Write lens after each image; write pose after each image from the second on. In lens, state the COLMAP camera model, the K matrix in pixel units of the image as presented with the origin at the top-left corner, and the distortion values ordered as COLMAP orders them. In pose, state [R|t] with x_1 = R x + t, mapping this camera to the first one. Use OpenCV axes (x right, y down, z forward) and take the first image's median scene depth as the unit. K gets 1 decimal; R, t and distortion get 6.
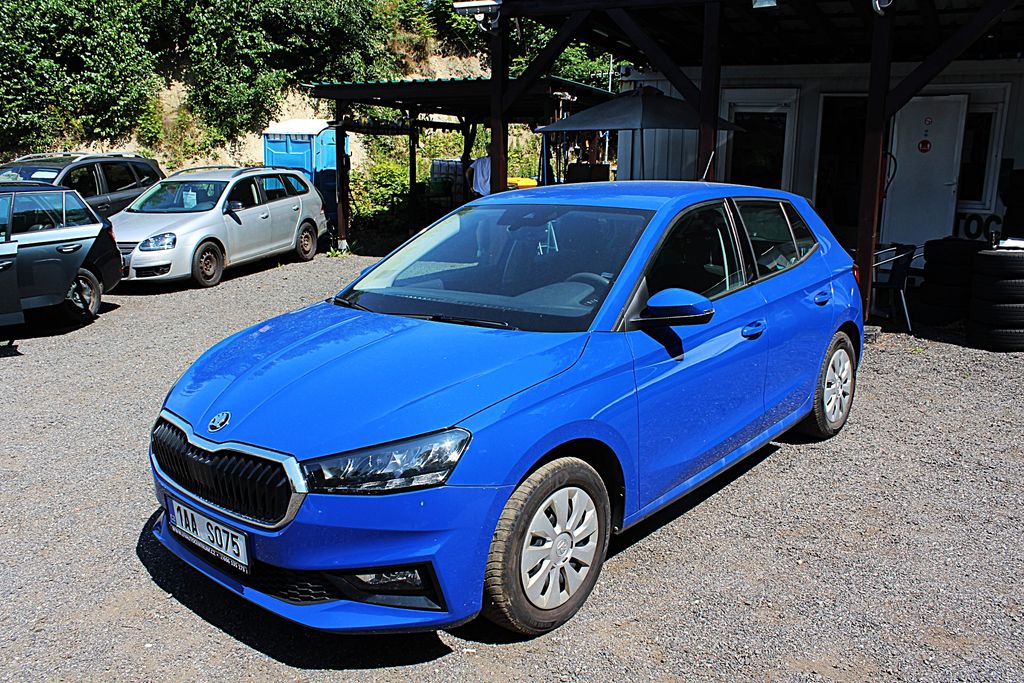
lens RADIAL K [[840.8, 0, 509.4], [0, 840.8, 343.0], [0, 0, 1]] dist [-0.165088, 0.144014]
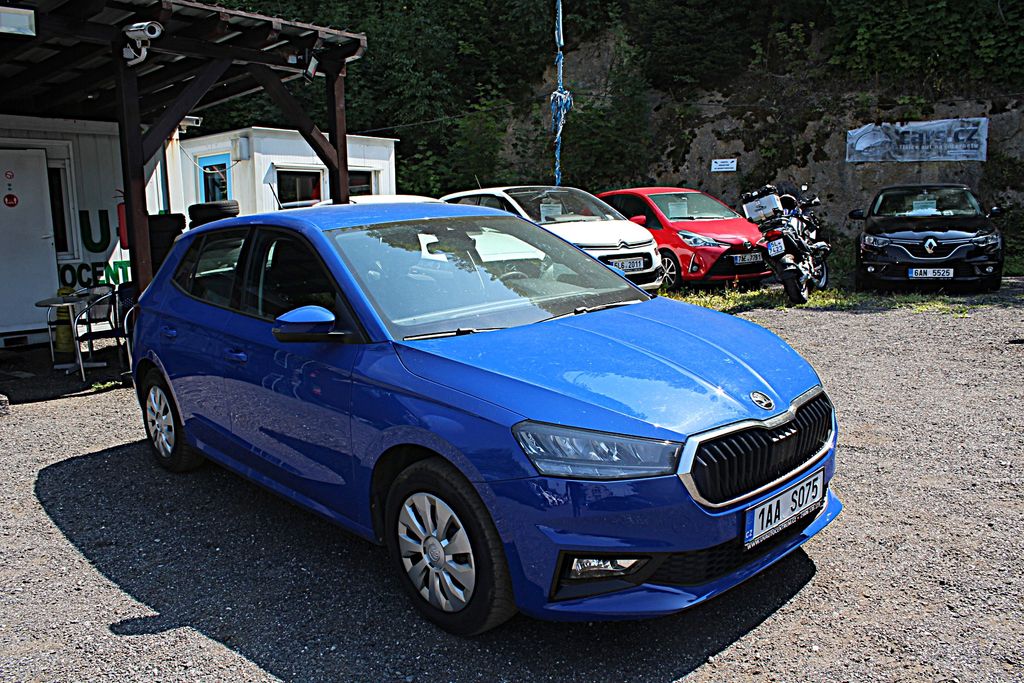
lens RADIAL K [[840.8, 0, 509.6], [0, 840.8, 343.2], [0, 0, 1]] dist [-0.165088, 0.144014]
pose [[0.110472, -0.155647, 0.981616, -0.321533], [0.248655, 0.960580, 0.124327, -0.041126], [-0.962272, 0.230349, 0.144820, 0.265514]]
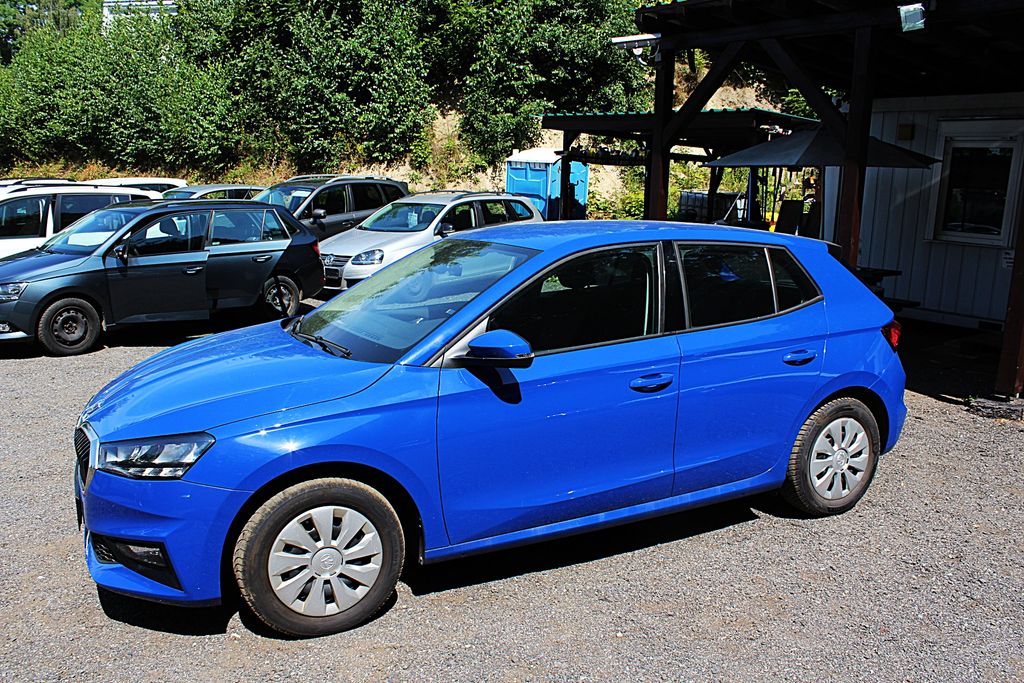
lens RADIAL K [[840.8, 0, 511.2], [0, 840.8, 343.1], [0, 0, 1]] dist [-0.165088, 0.144014]
pose [[0.926302, 0.085475, -0.366959, 0.151580], [-0.097166, 0.995177, -0.013468, -0.009874], [0.364038, 0.048132, 0.930140, 0.019855]]
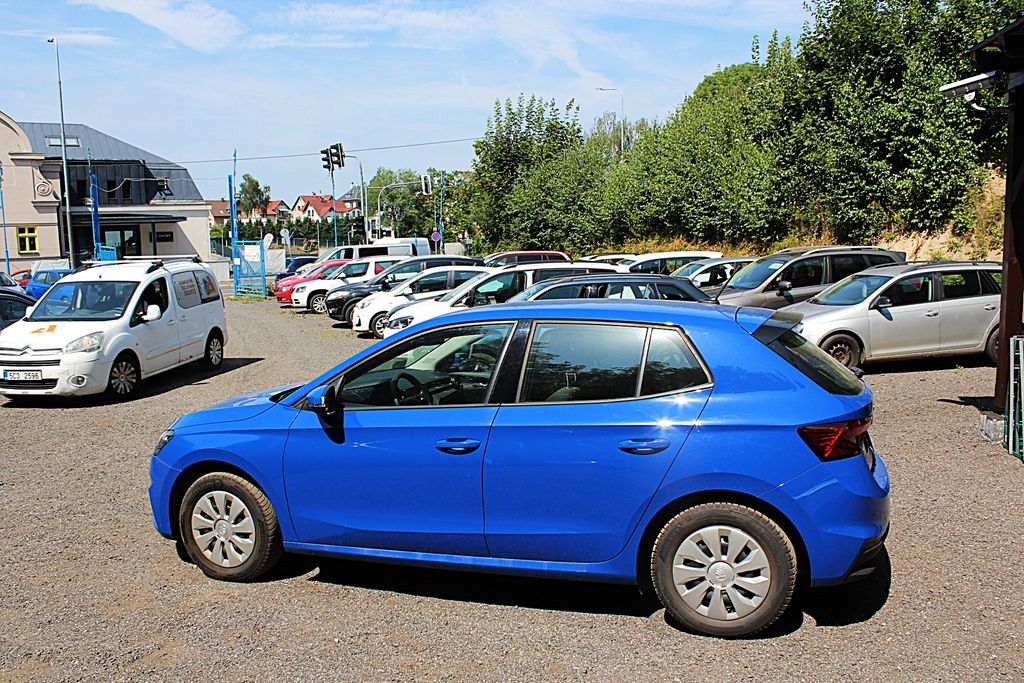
lens RADIAL K [[840.8, 0, 512.2], [0, 840.8, 338.6], [0, 0, 1]] dist [-0.165088, 0.144014]
pose [[0.382015, 0.079872, -0.920698, 0.395714], [-0.173438, 0.984753, 0.013466, -0.053891], [0.907736, 0.154540, 0.390043, 0.195165]]
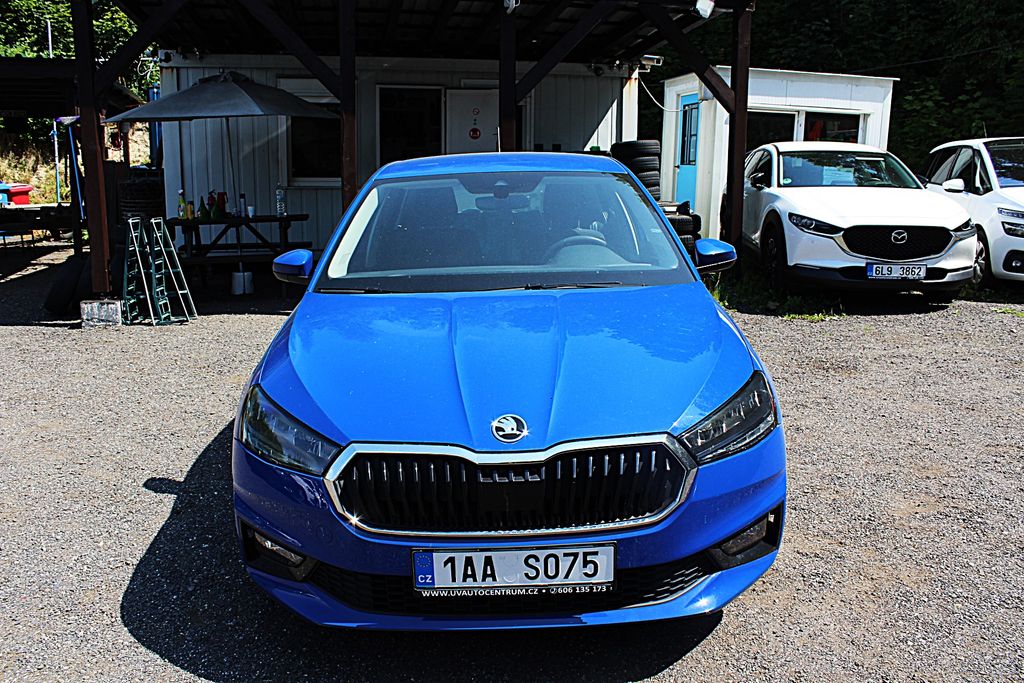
lens RADIAL K [[840.8, 0, 510.3], [0, 840.8, 341.8], [0, 0, 1]] dist [-0.165088, 0.144014]
pose [[0.743447, -0.141878, 0.653573, -0.201743], [0.145471, 0.988147, 0.049033, -0.005888], [-0.652783, 0.058622, 0.755273, 0.091364]]
